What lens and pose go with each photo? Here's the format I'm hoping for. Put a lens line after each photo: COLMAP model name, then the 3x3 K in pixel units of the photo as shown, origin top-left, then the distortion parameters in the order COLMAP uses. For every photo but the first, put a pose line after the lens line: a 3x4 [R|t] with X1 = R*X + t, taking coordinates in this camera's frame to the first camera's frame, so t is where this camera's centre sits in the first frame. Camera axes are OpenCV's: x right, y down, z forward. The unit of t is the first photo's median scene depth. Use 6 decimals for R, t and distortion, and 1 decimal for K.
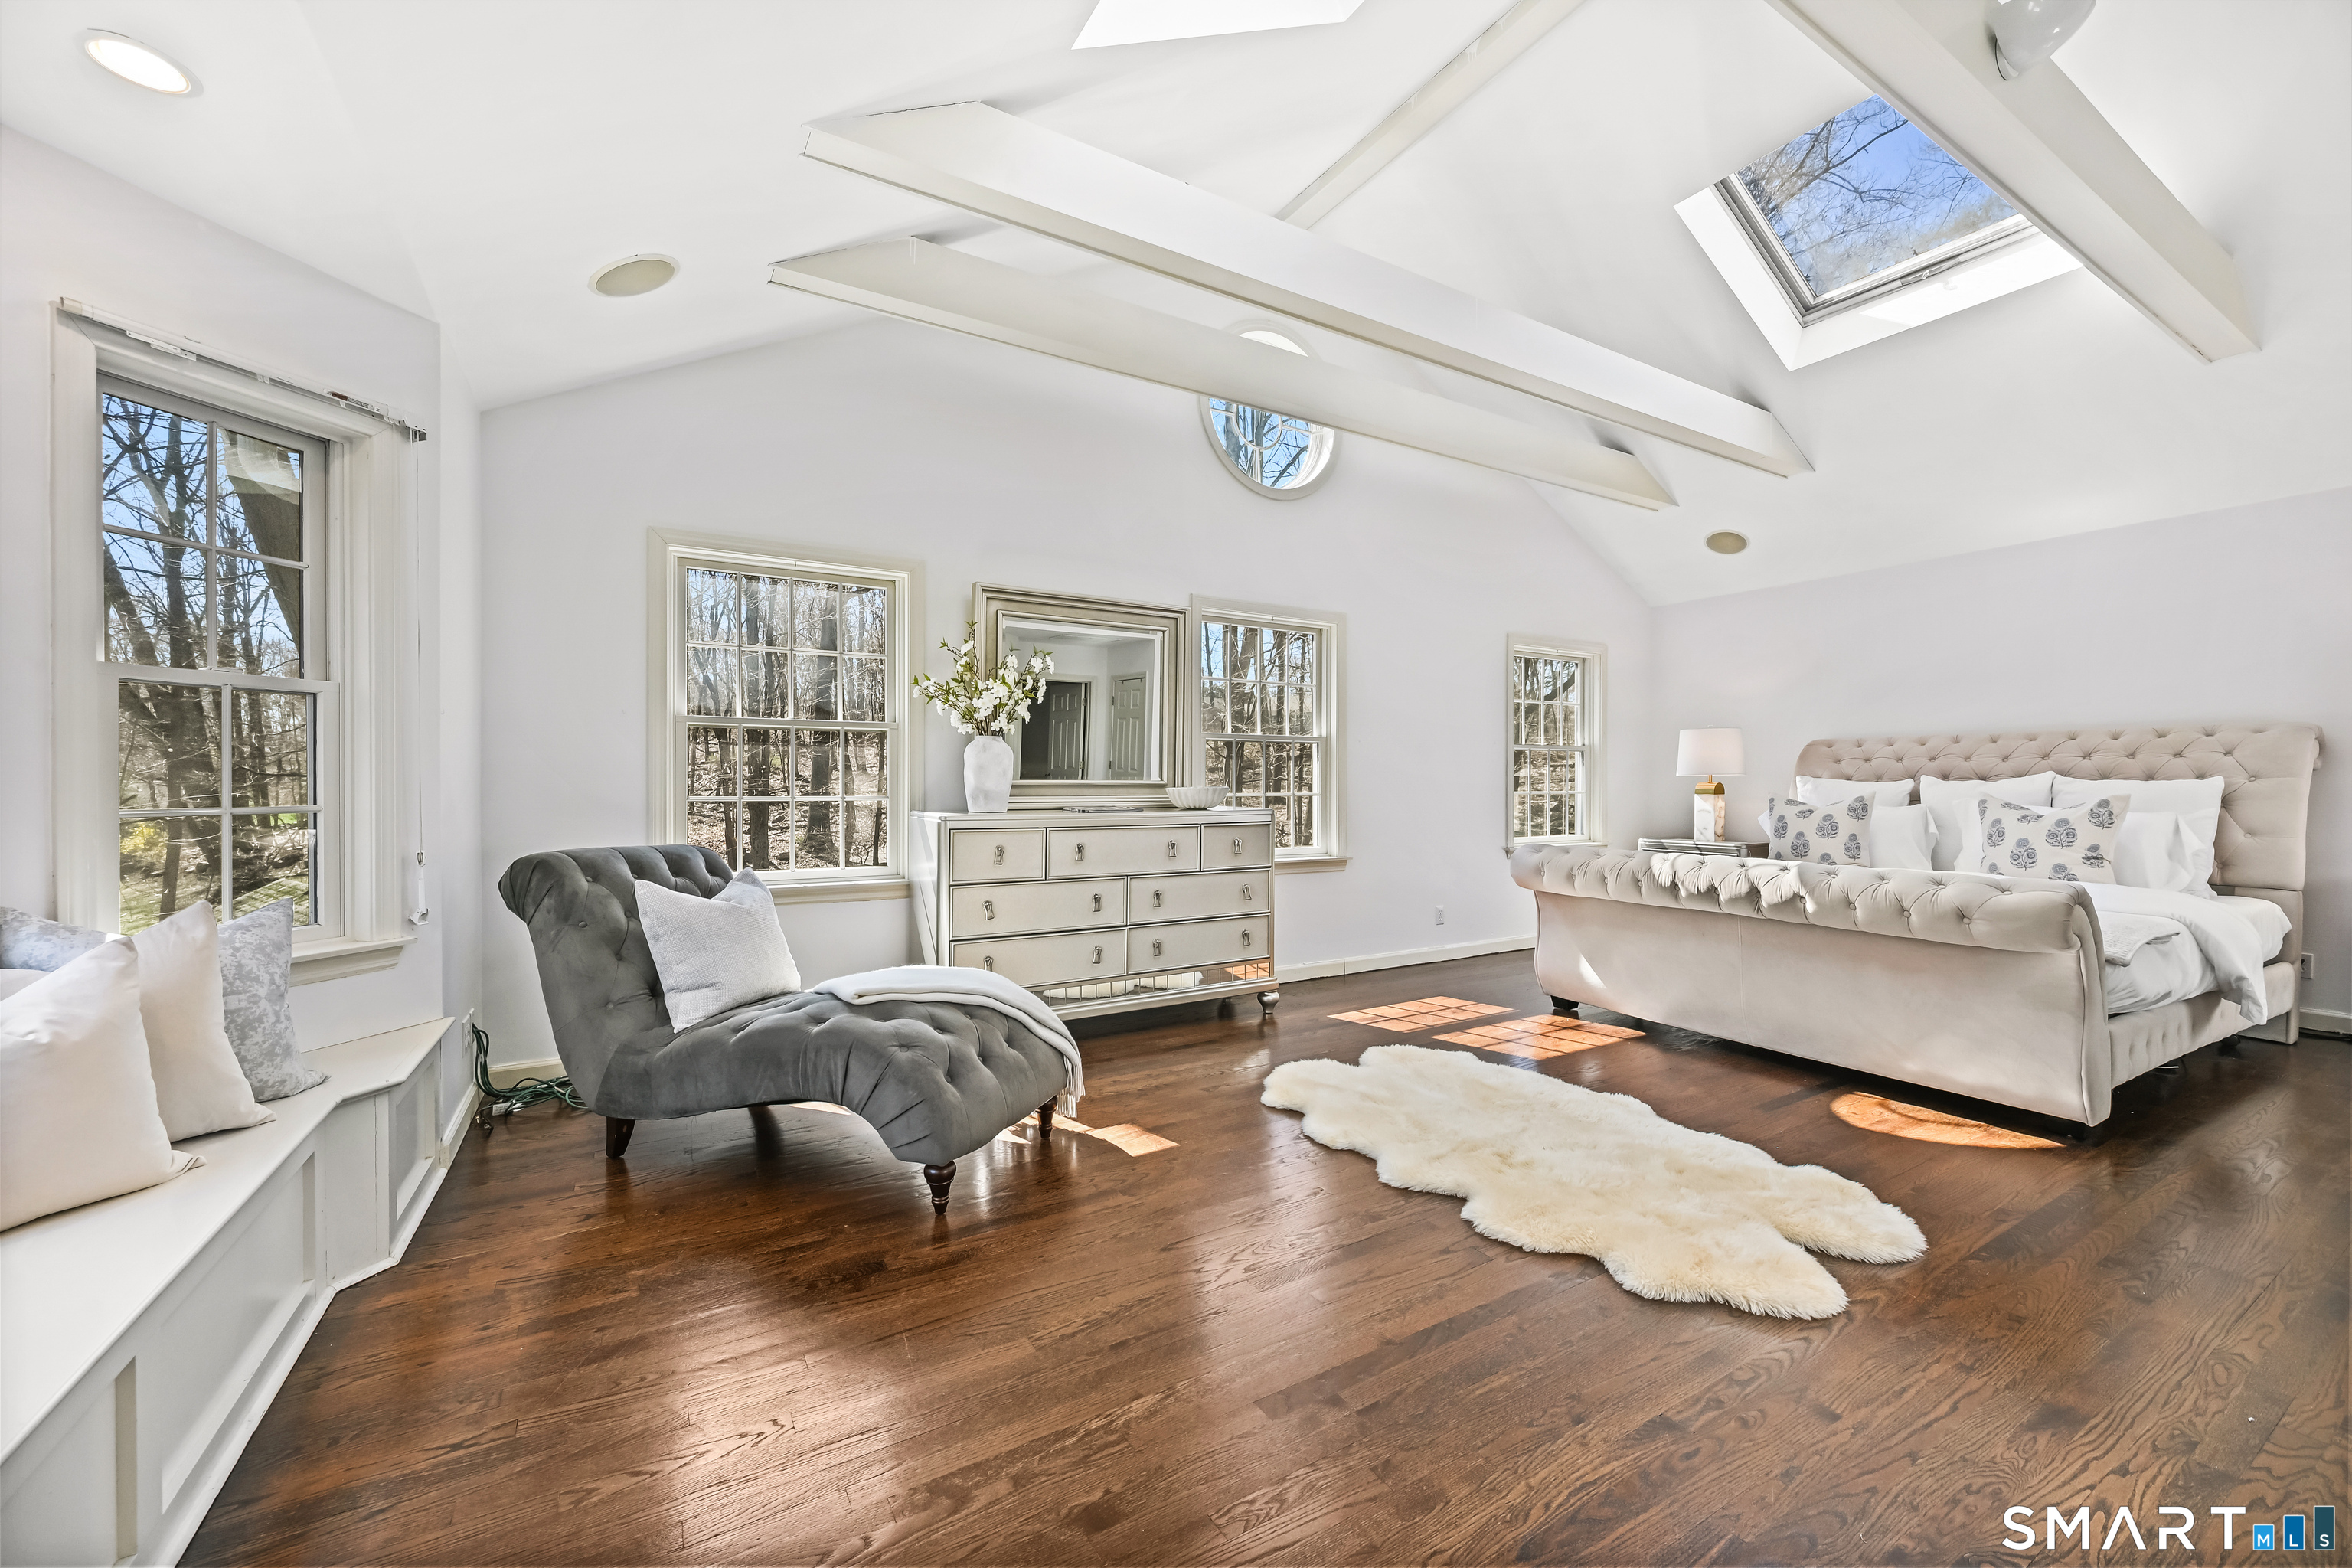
lens RADIAL K [[913.7, 0, 1192.3], [0, 913.7, 780.9], [0, 0, 1]] dist [0.001773, -0.000463]
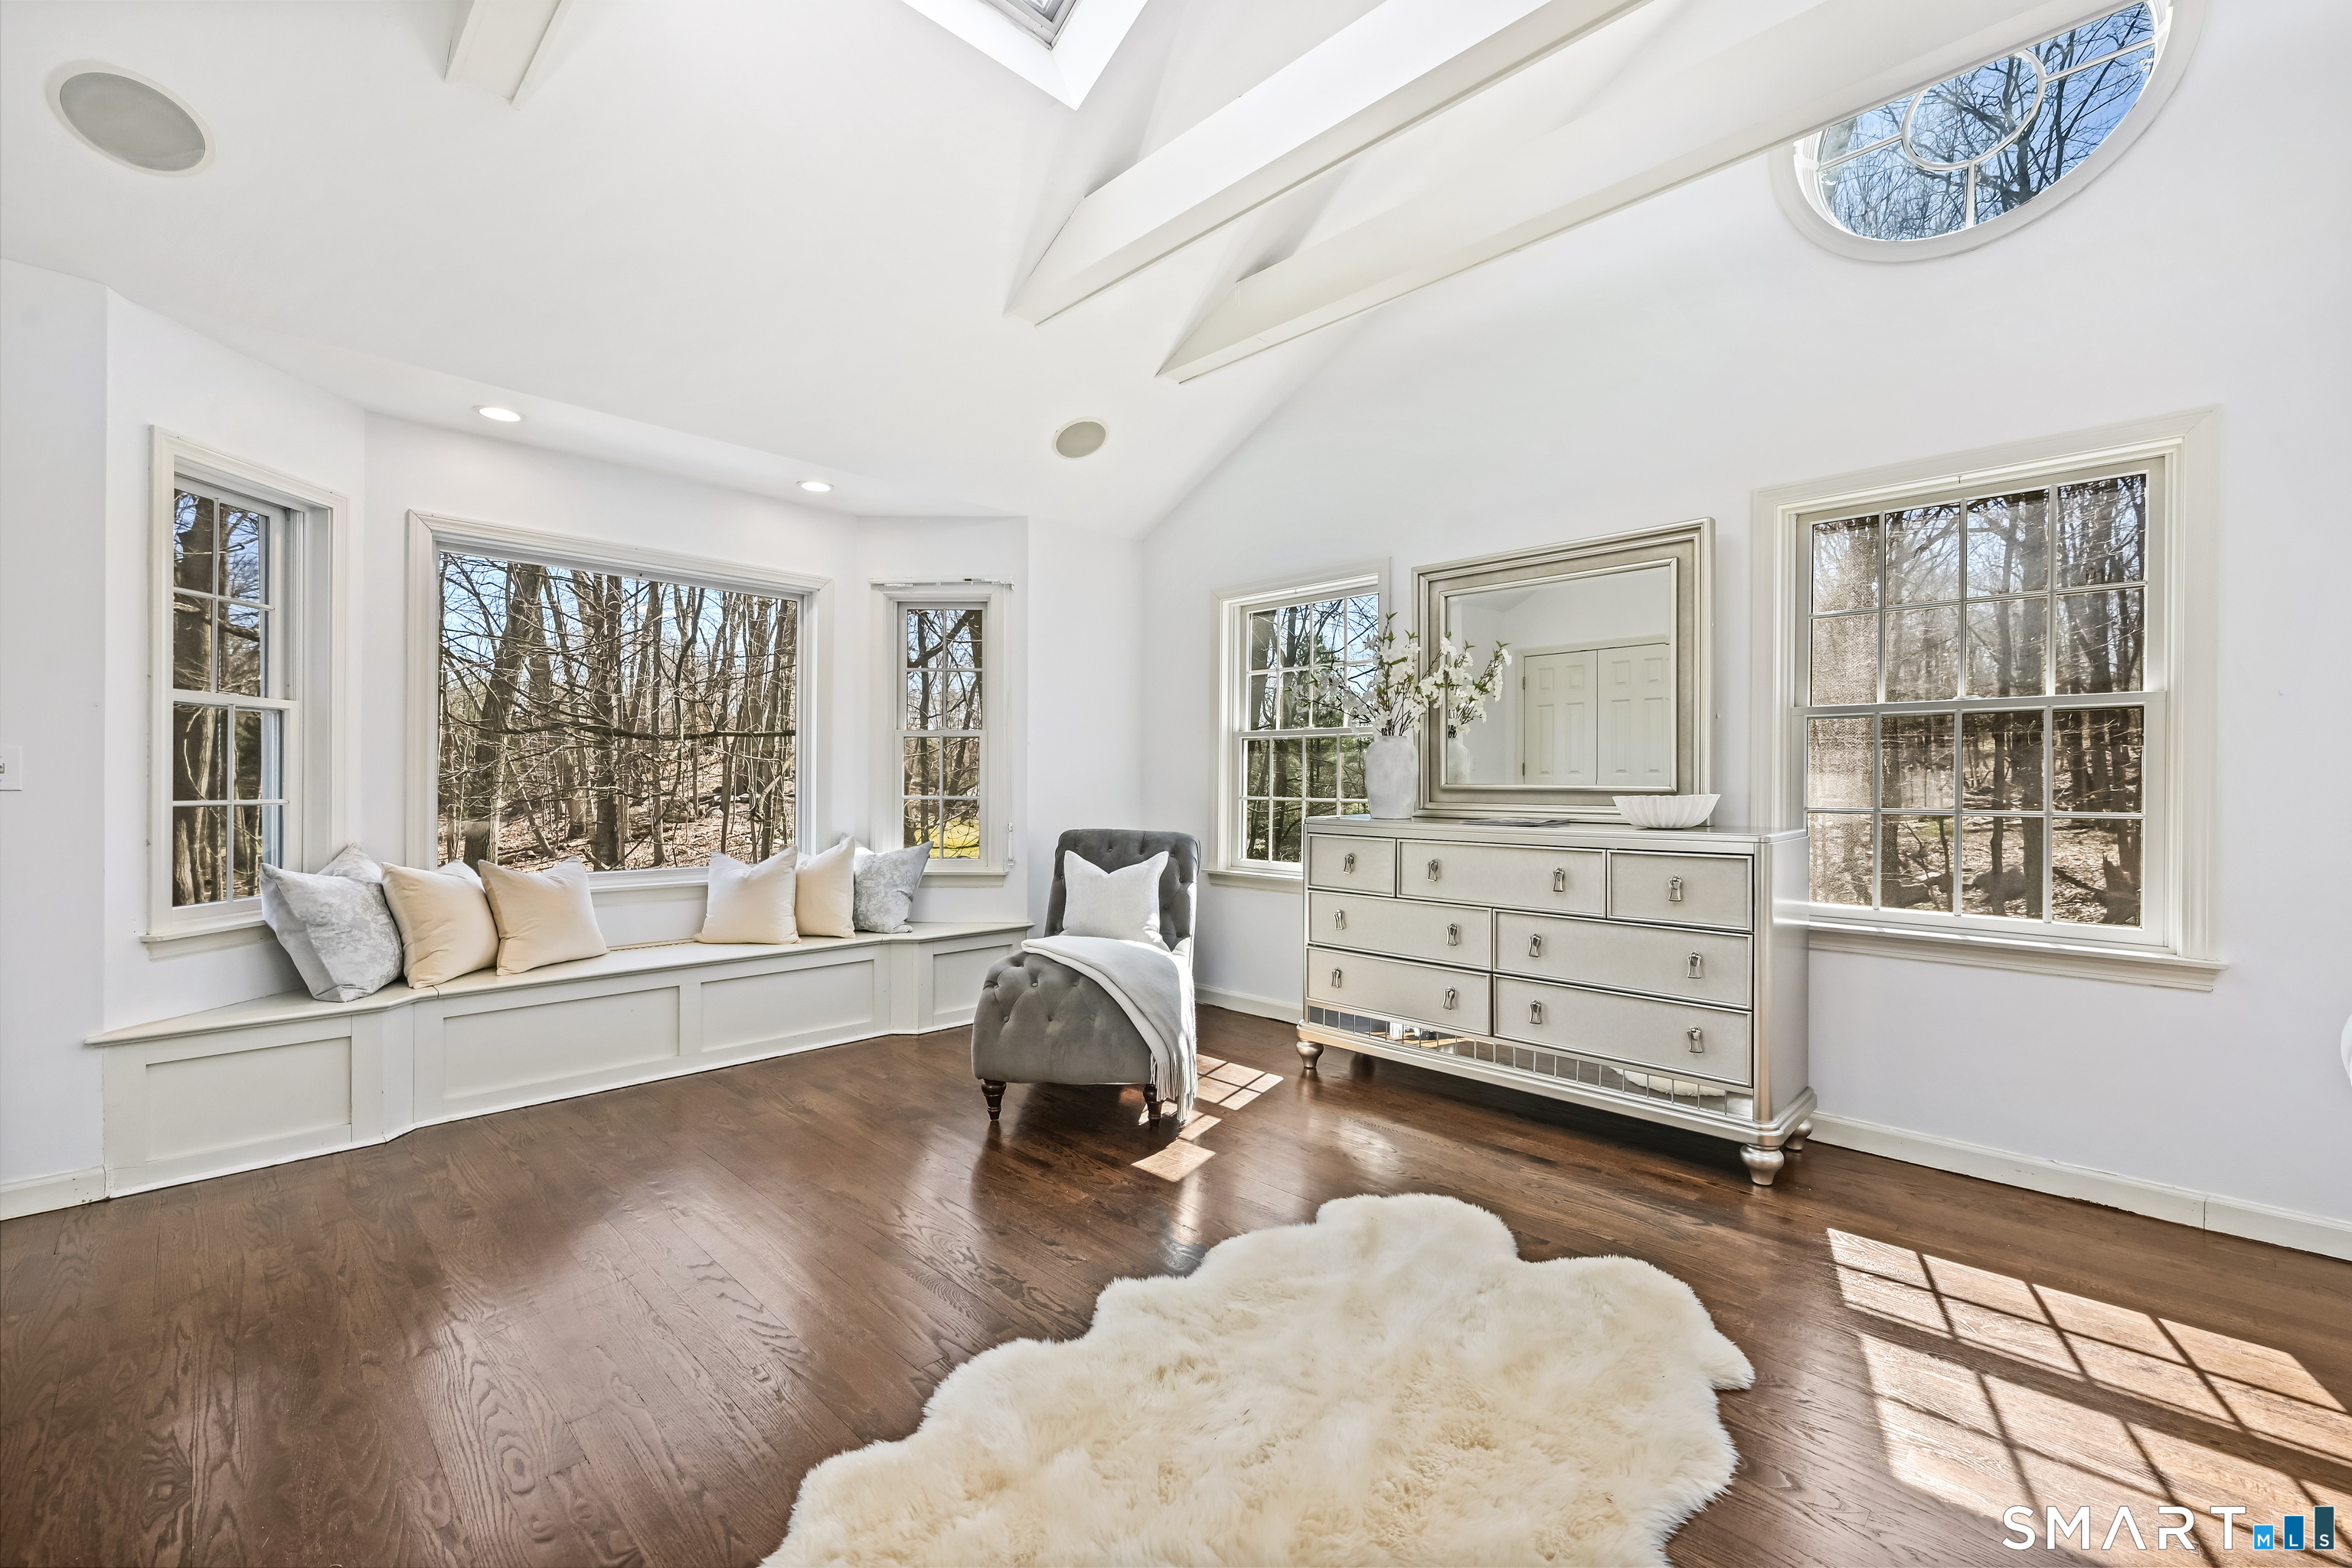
lens RADIAL K [[966.0, 0, 1189.0], [0, 966.0, 788.7], [0, 0, 1]] dist [-0.004476, -0.000256]
pose [[0.242772, -0.004889, -0.970071, 0.662192], [-0.012903, 0.999883, -0.008269, 0.014773], [0.969998, 0.014524, 0.242680, 0.562846]]
